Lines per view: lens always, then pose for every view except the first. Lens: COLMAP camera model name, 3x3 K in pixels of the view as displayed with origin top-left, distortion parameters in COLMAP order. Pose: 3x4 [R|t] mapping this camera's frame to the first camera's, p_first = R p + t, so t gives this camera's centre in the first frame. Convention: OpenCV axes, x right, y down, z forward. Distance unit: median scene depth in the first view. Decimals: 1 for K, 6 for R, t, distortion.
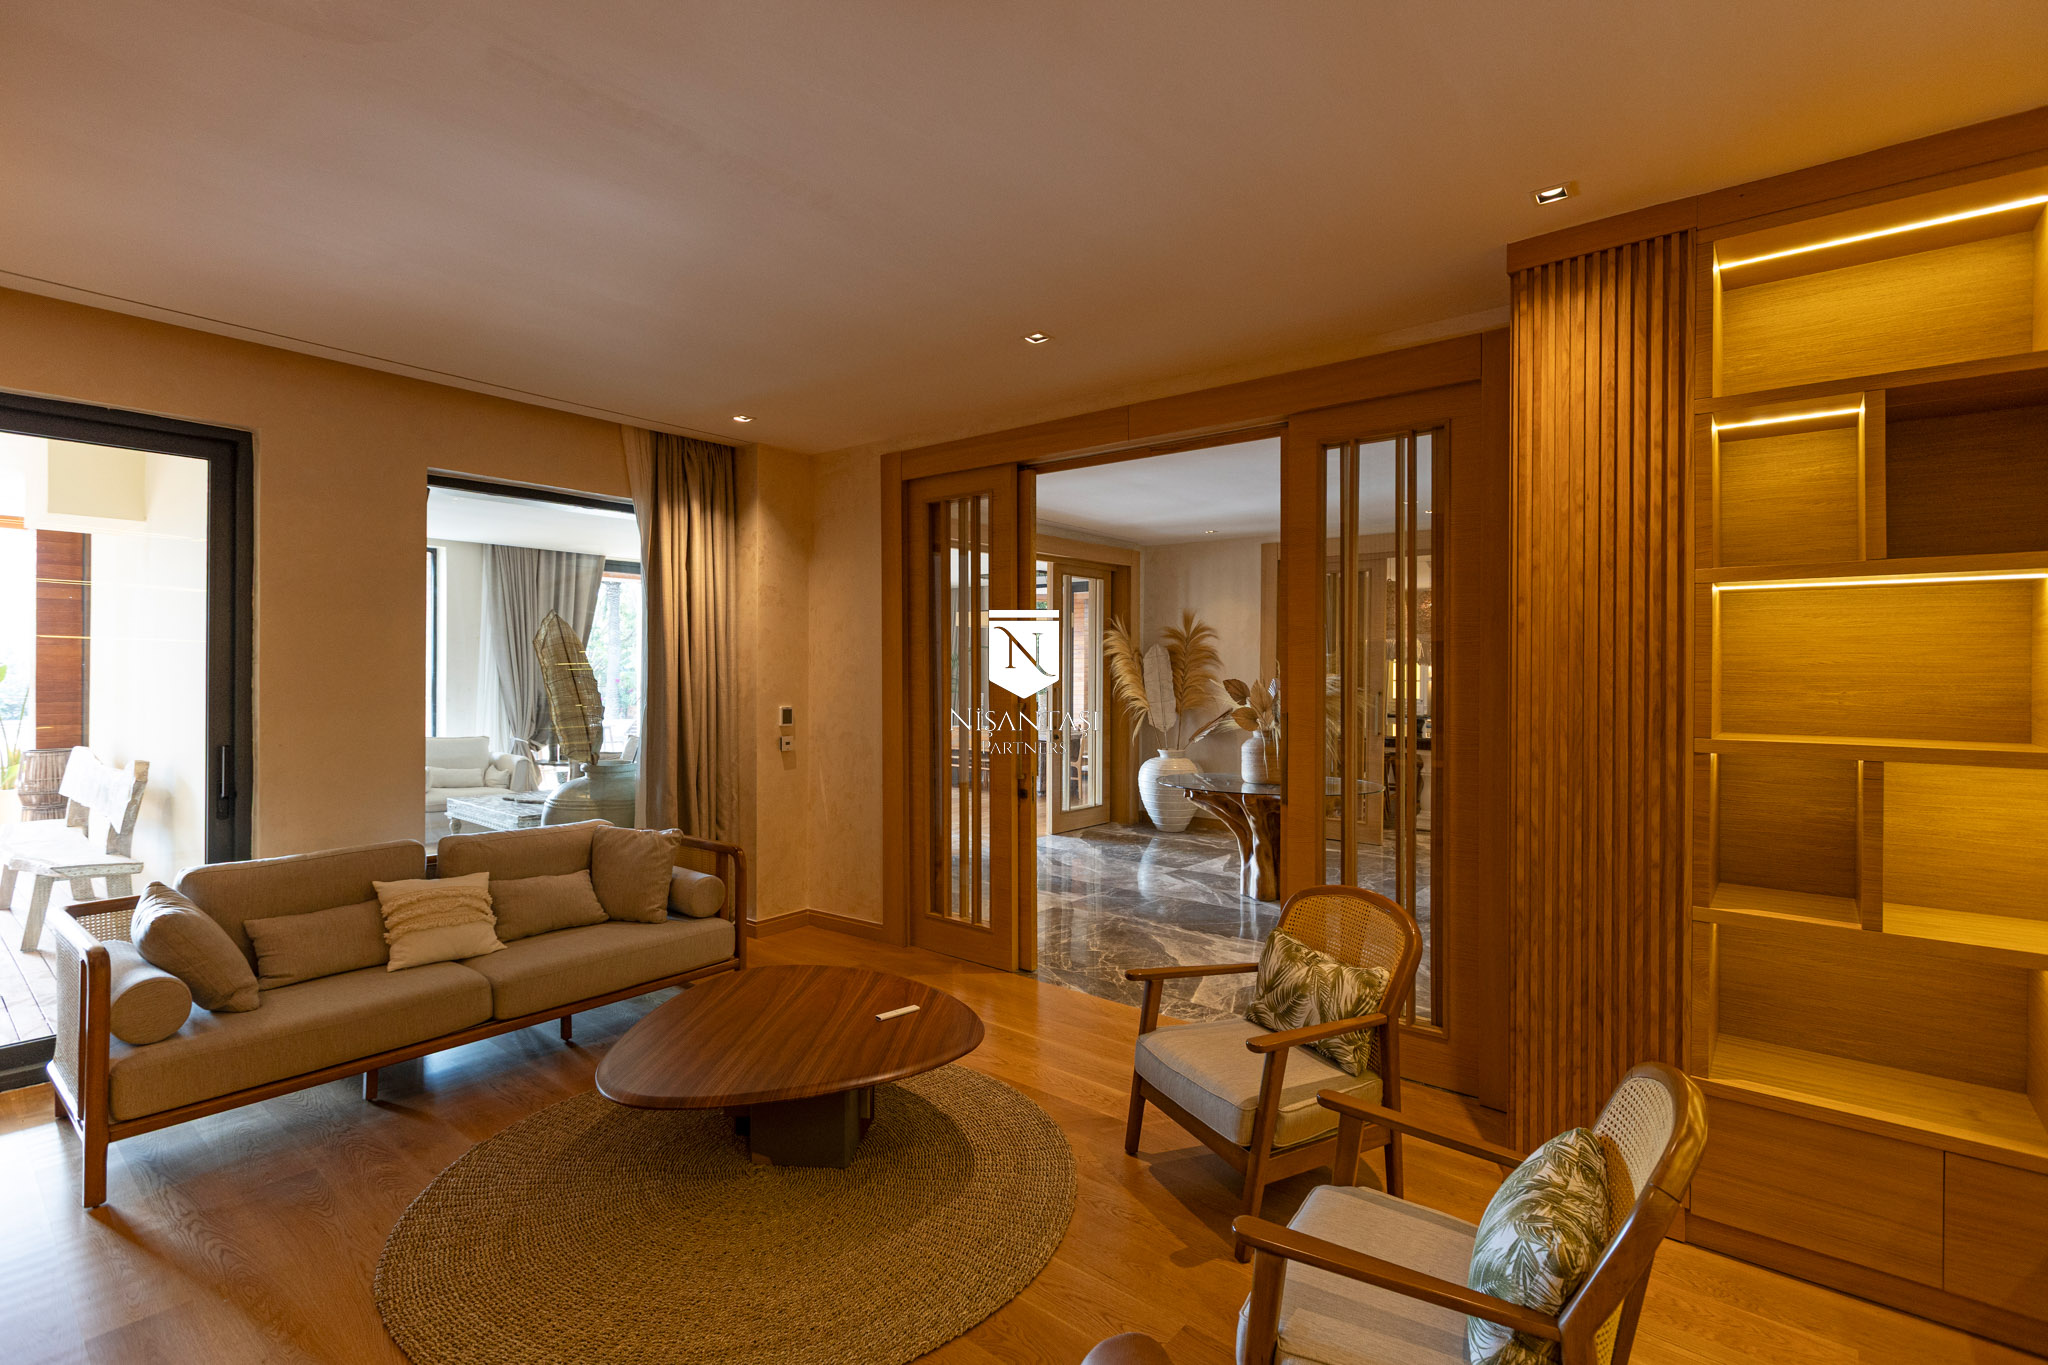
lens RADIAL K [[947.8, 0, 1019.4], [0, 947.8, 670.2], [0, 0, 1]] dist [-0.001251, 0.000173]
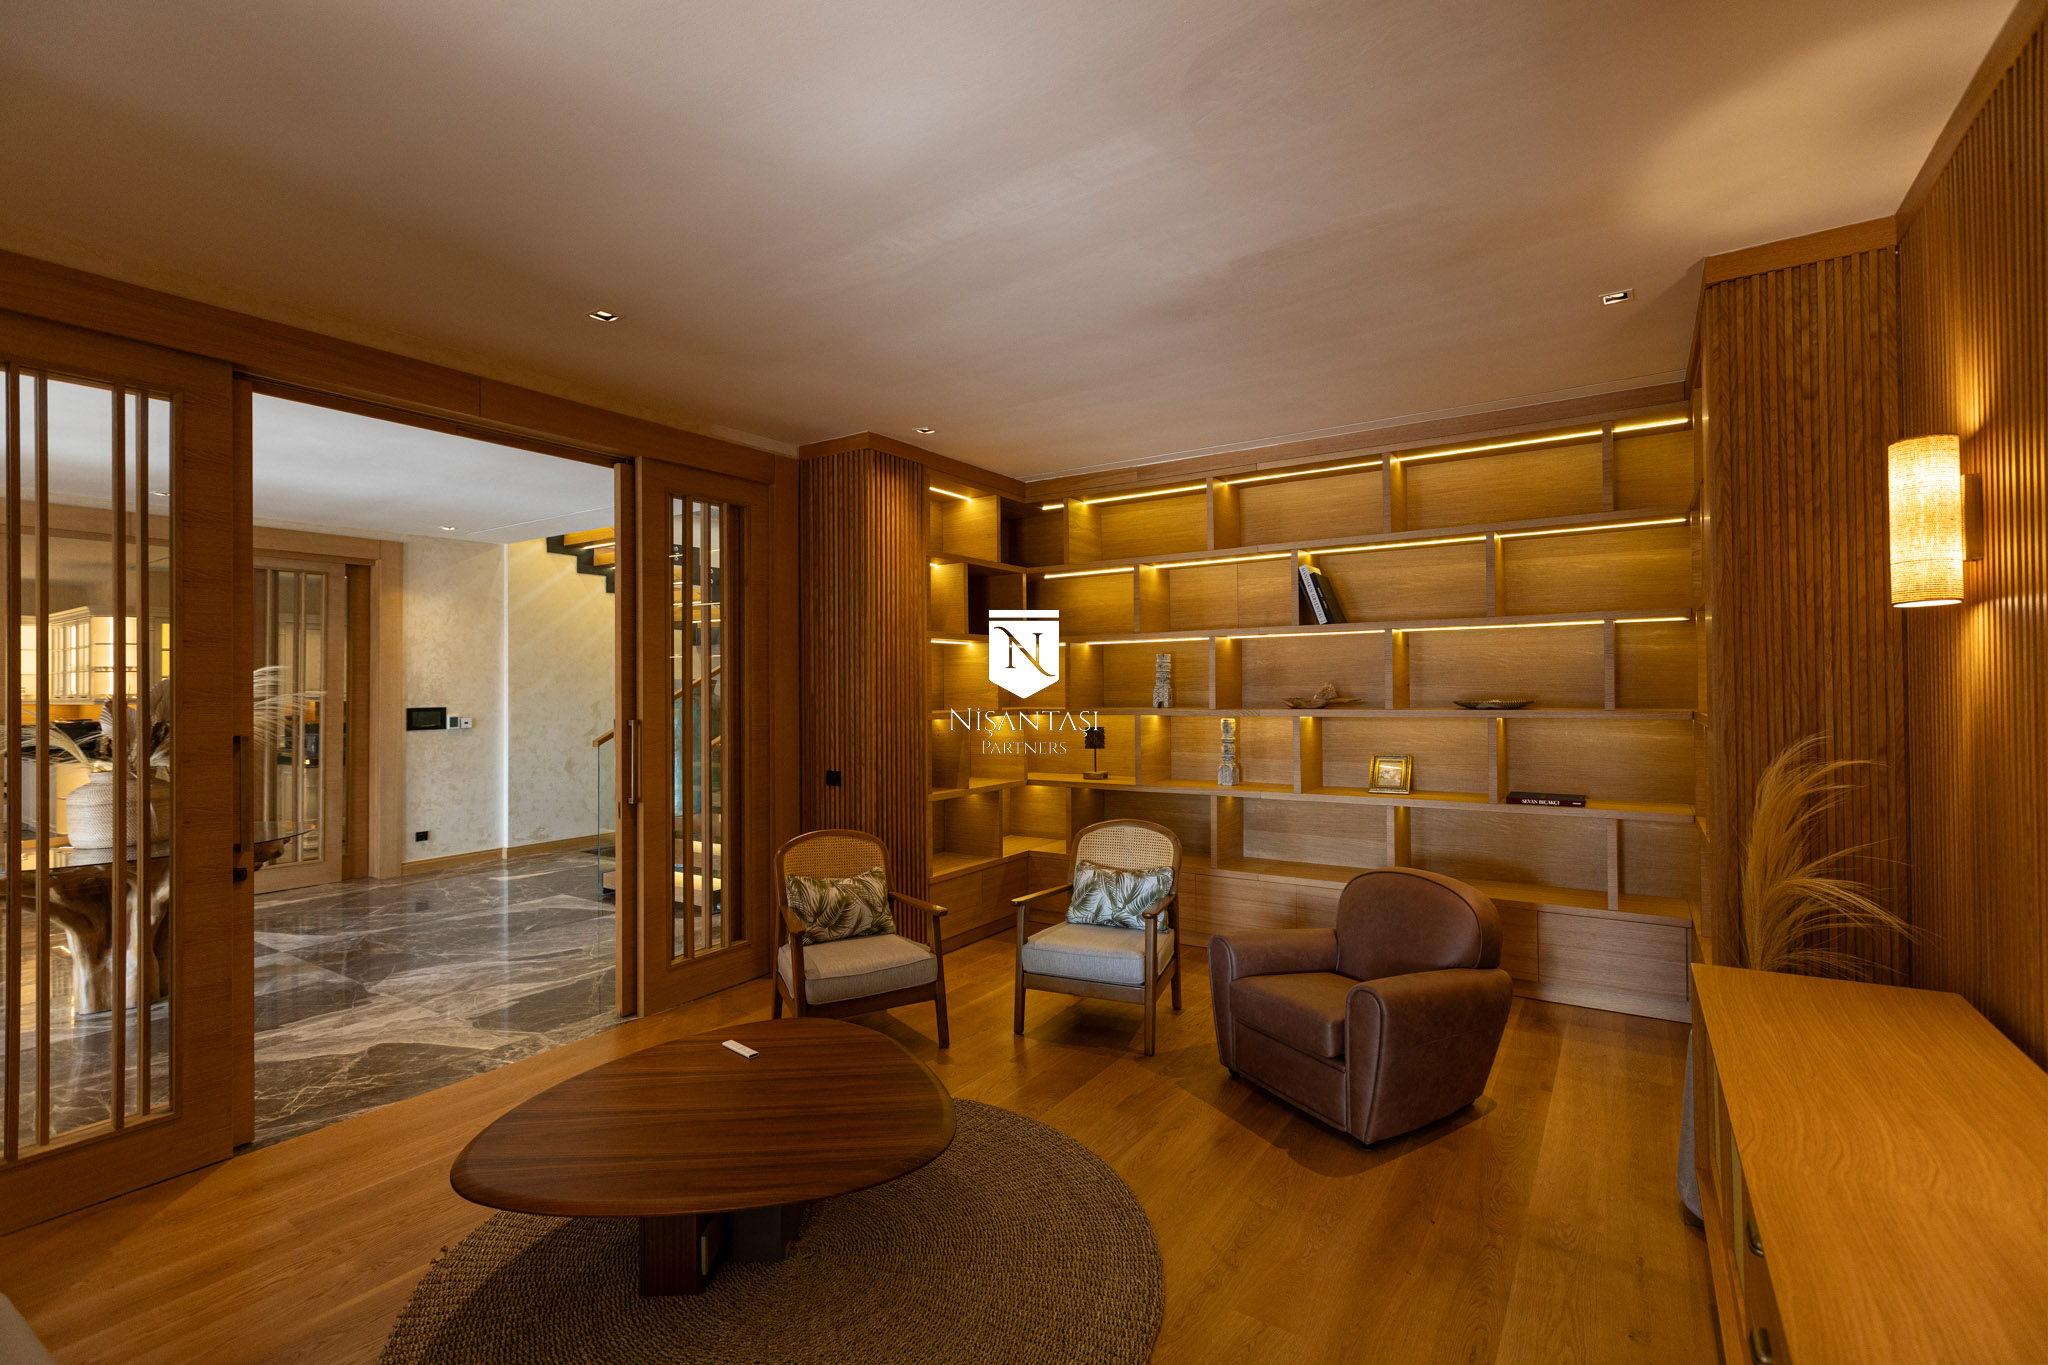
lens RADIAL K [[947.8, 0, 1013.5], [0, 947.8, 679.9], [0, 0, 1]] dist [-0.001251, 0.000173]
pose [[-0.116043, 0.003121, 0.993239, -0.745341], [0.010032, 0.999948, -0.001970, 0.003709], [-0.993193, 0.009735, -0.116069, 0.581423]]
